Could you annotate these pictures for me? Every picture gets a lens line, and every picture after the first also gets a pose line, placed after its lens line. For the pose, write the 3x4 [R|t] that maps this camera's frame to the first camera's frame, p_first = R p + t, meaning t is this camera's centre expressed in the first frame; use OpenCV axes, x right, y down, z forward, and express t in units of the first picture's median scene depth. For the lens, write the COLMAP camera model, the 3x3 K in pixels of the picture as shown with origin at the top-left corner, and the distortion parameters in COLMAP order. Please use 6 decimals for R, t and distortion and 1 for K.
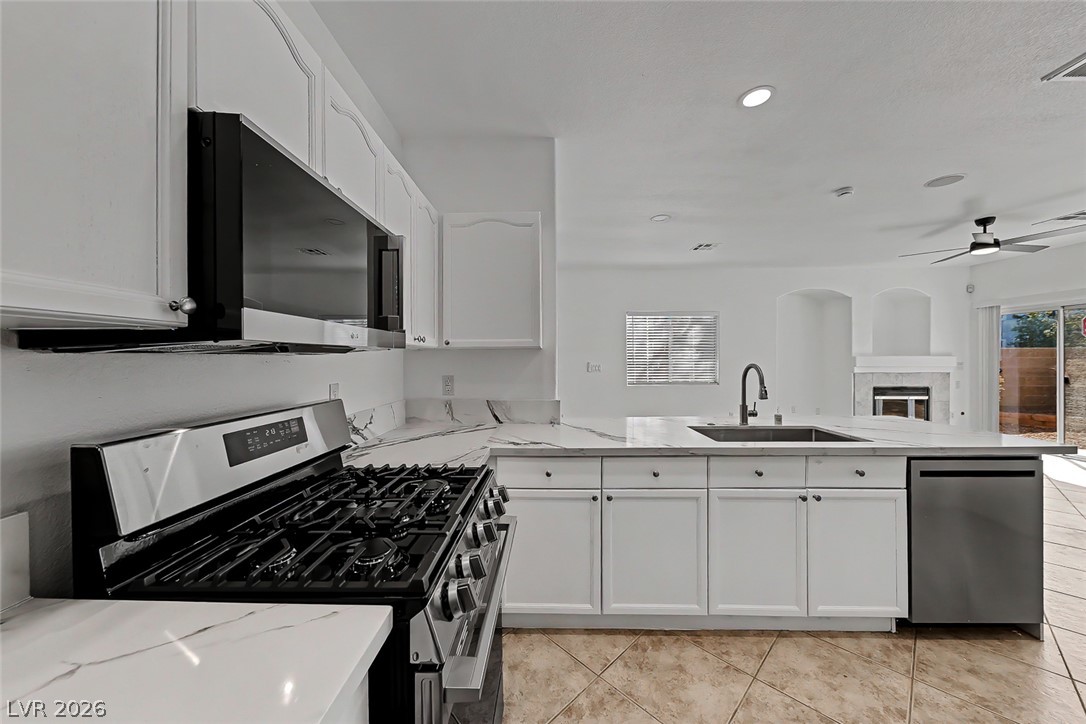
lens RADIAL K [[379.8, 0, 533.9], [0, 379.8, 362.4], [0, 0, 1]] dist [0.001615, -0.001053]
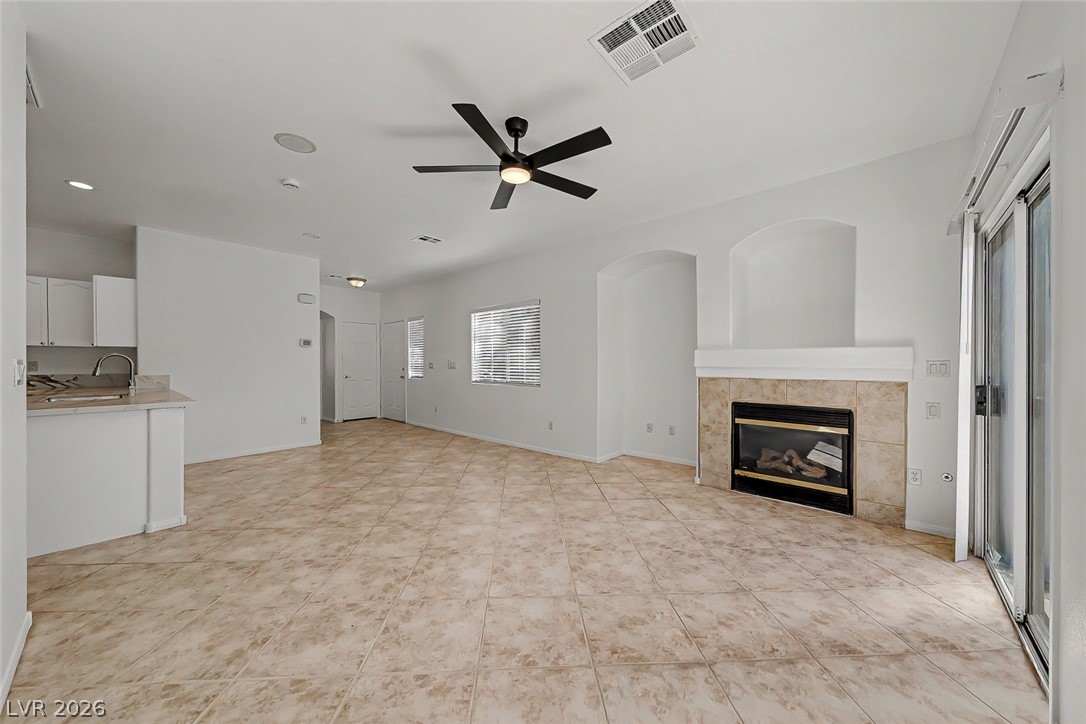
lens RADIAL K [[379.8, 0, 527.8], [0, 379.8, 362.7], [0, 0, 1]] dist [0.001615, -0.001053]
pose [[0.753034, 0.004747, -0.657965, 1.049627], [-0.012190, 0.999903, -0.006737, 0.012183], [0.657869, 0.013094, 0.753019, 0.354302]]
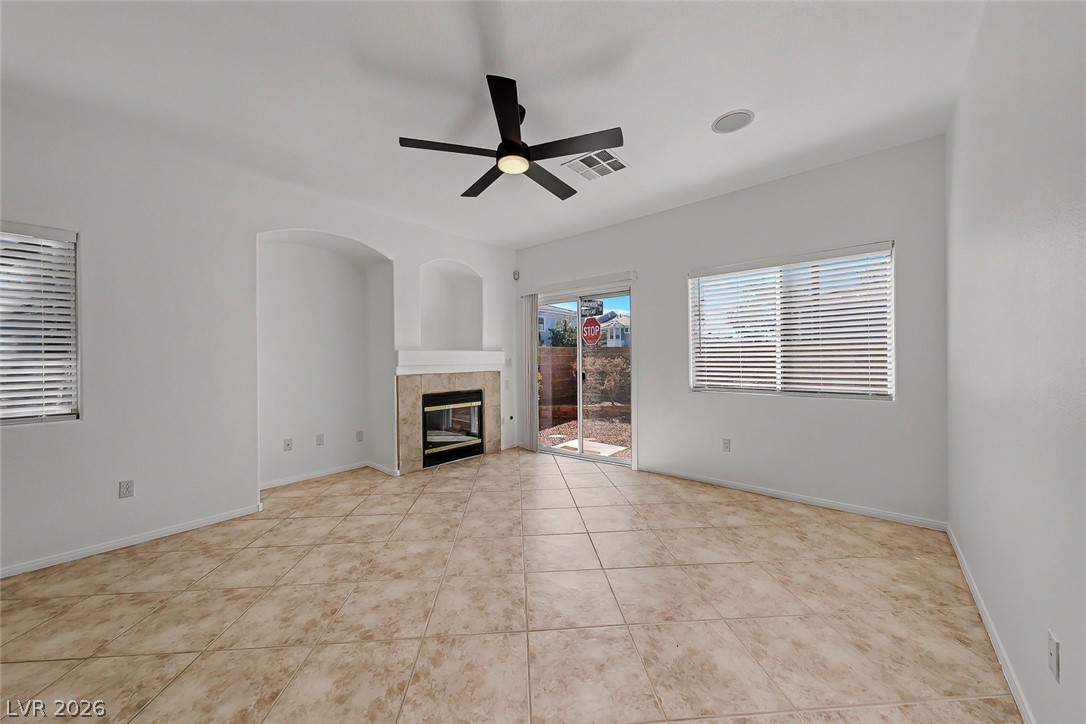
lens RADIAL K [[379.8, 0, 549.0], [0, 379.8, 356.7], [0, 0, 1]] dist [0.001615, -0.001053]
pose [[0.621371, 0.002968, 0.783511, 0.494501], [0.017690, 0.999685, -0.017816, 0.012162], [-0.783317, 0.024931, 0.621123, 0.386662]]
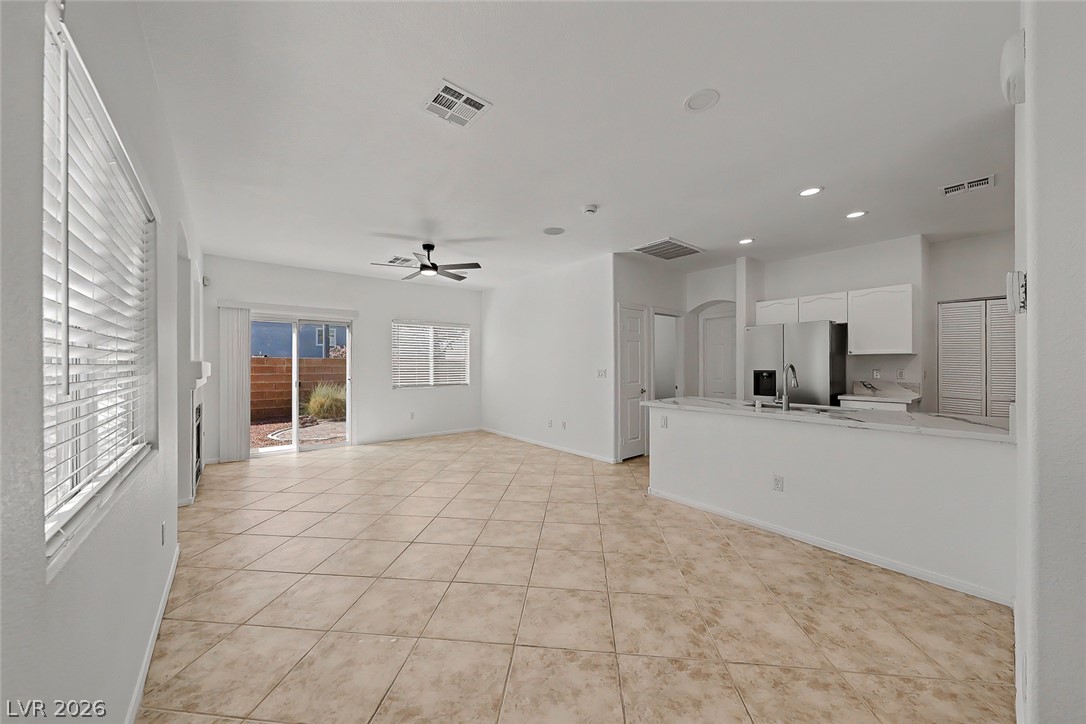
lens RADIAL K [[379.8, 0, 536.4], [0, 379.8, 366.4], [0, 0, 1]] dist [0.001615, -0.001053]
pose [[-0.654042, 0.005651, 0.756437, 0.051950], [0.016800, 0.999834, 0.007056, -0.004626], [-0.756271, 0.017324, -0.654029, 0.989592]]
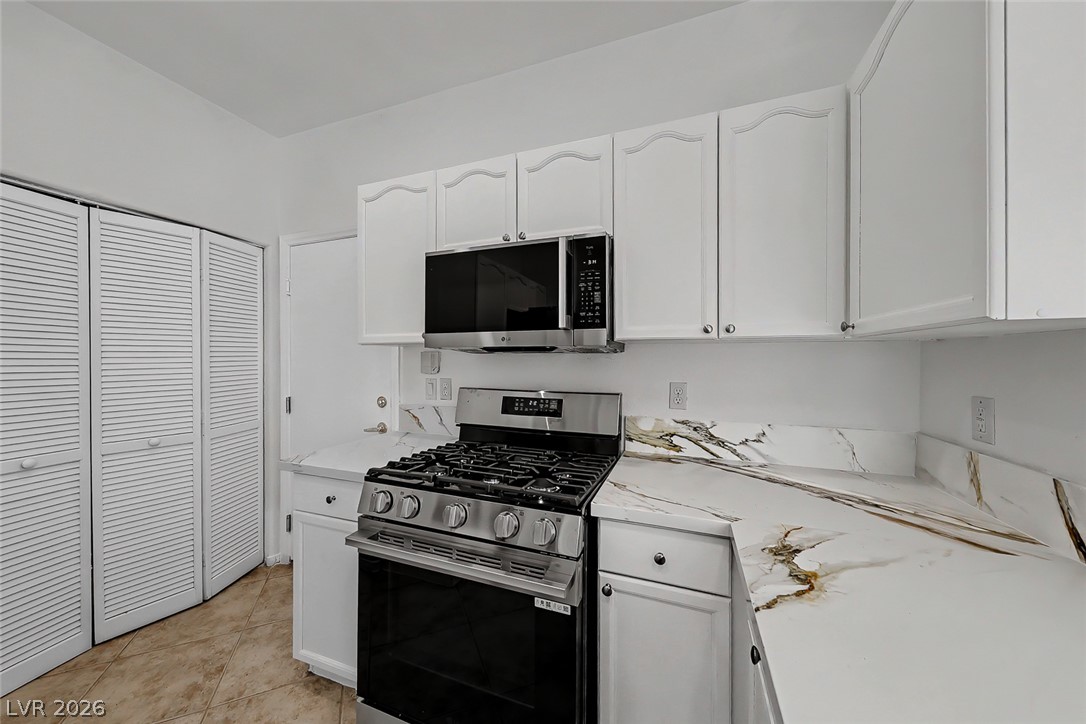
lens RADIAL K [[379.8, 0, 540.9], [0, 379.8, 360.2], [0, 0, 1]] dist [0.001615, -0.001053]
pose [[-0.318383, 0.007076, -0.947936, 0.140599], [-0.011230, 0.999874, 0.011236, -0.001870], [0.947896, 0.014222, -0.318263, 0.275911]]
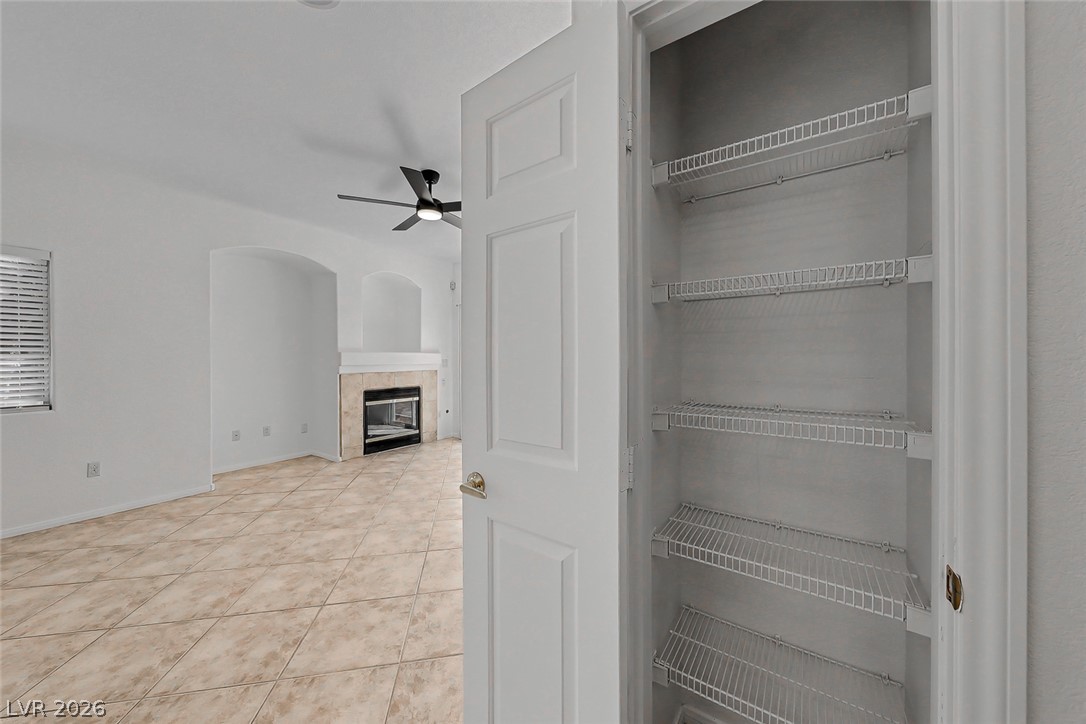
lens RADIAL K [[379.8, 0, 551.7], [0, 379.8, 358.8], [0, 0, 1]] dist [0.001615, -0.001053]
pose [[0.528686, 0.000439, 0.848817, 0.429193], [0.009693, 0.999932, -0.006554, 0.007277], [-0.848762, 0.011693, 0.528646, 0.246343]]
